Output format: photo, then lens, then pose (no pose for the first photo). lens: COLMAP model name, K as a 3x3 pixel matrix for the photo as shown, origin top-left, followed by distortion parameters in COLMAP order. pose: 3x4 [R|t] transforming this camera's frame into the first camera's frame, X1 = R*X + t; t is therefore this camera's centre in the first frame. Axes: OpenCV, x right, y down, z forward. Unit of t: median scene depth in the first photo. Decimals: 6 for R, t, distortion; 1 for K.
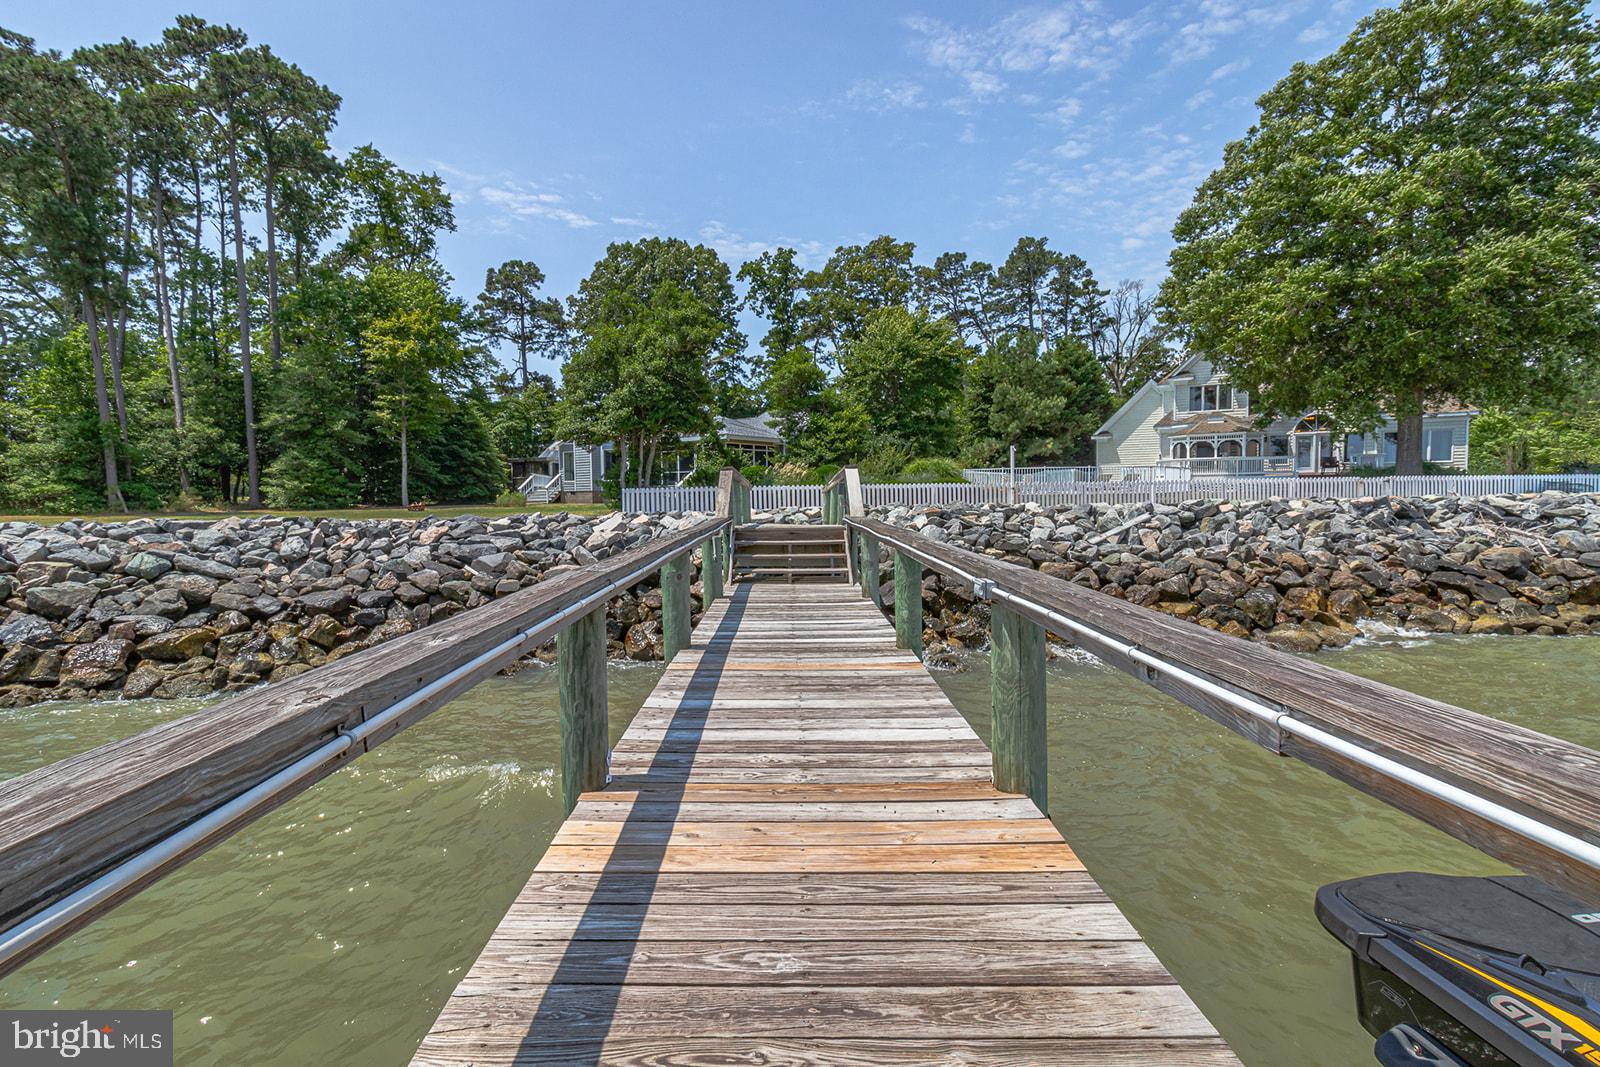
lens RADIAL K [[726.0, 0, 802.2], [0, 726.0, 525.1], [0, 0, 1]] dist [-0.000234, -0.000113]
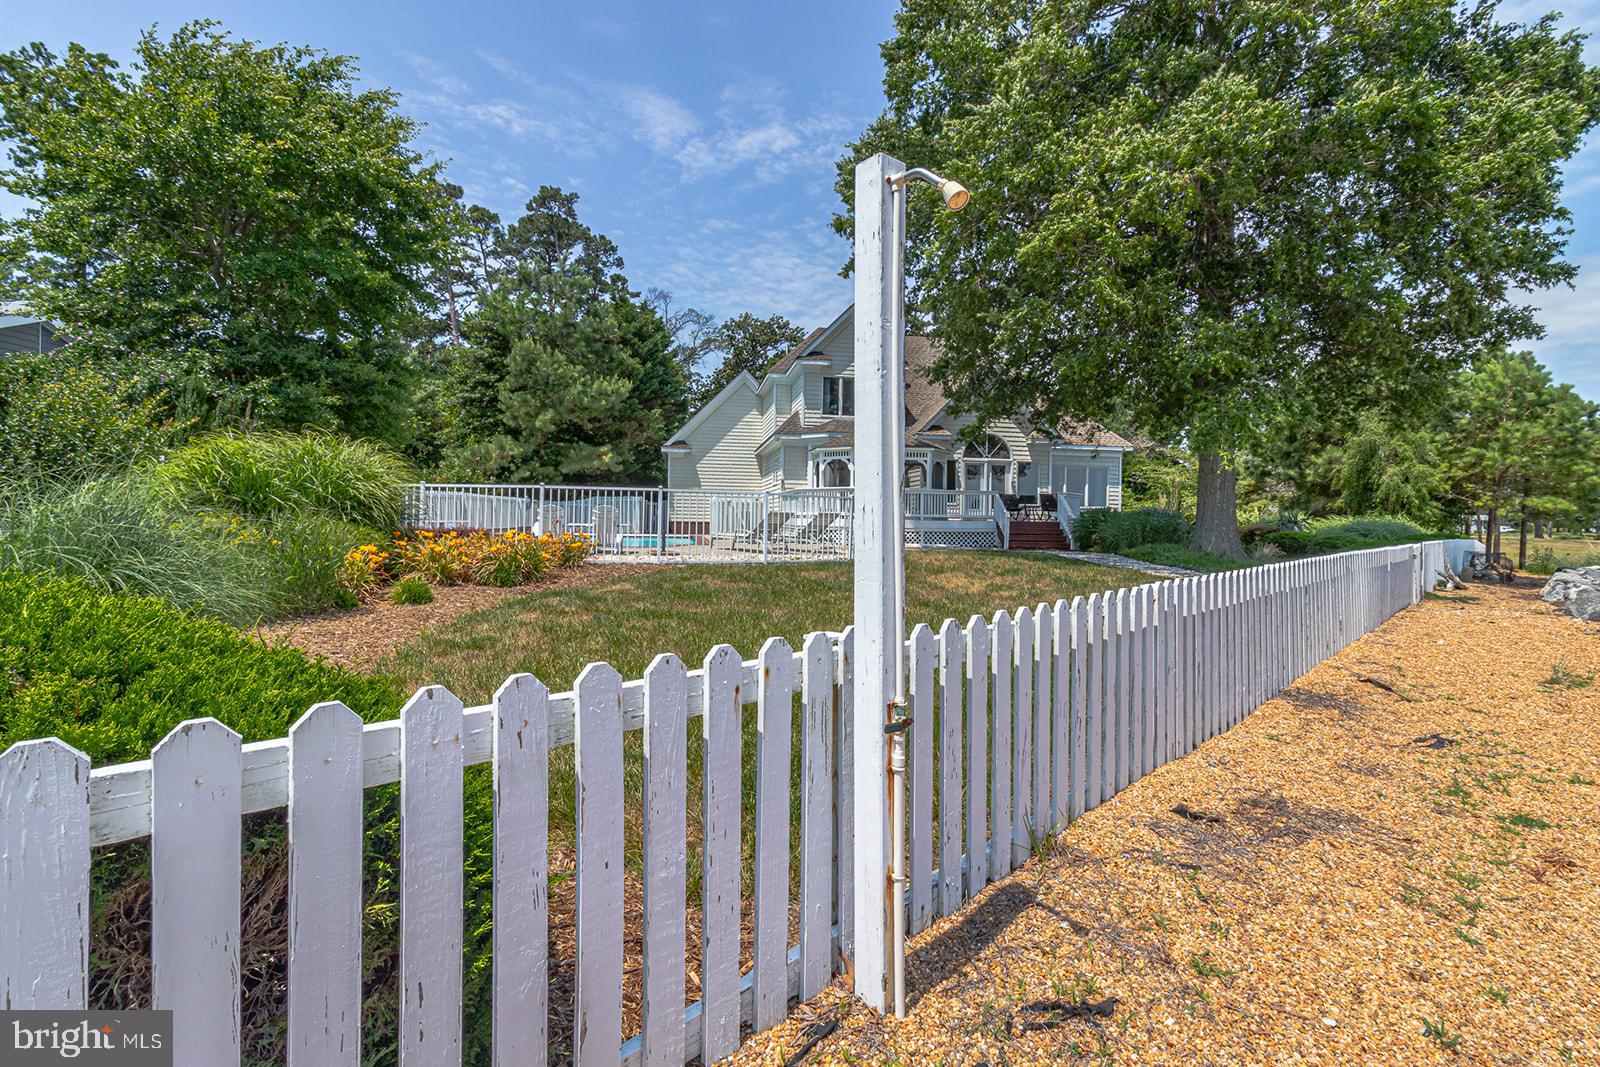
lens RADIAL K [[726.0, 0, 802.2], [0, 726.0, 525.1], [0, 0, 1]] dist [-0.000234, -0.000113]
pose [[0.789766, 0.017168, 0.613168, 0.091208], [0.003269, 0.999476, -0.032195, -0.027780], [-0.613399, 0.027432, 0.789296, 0.382509]]
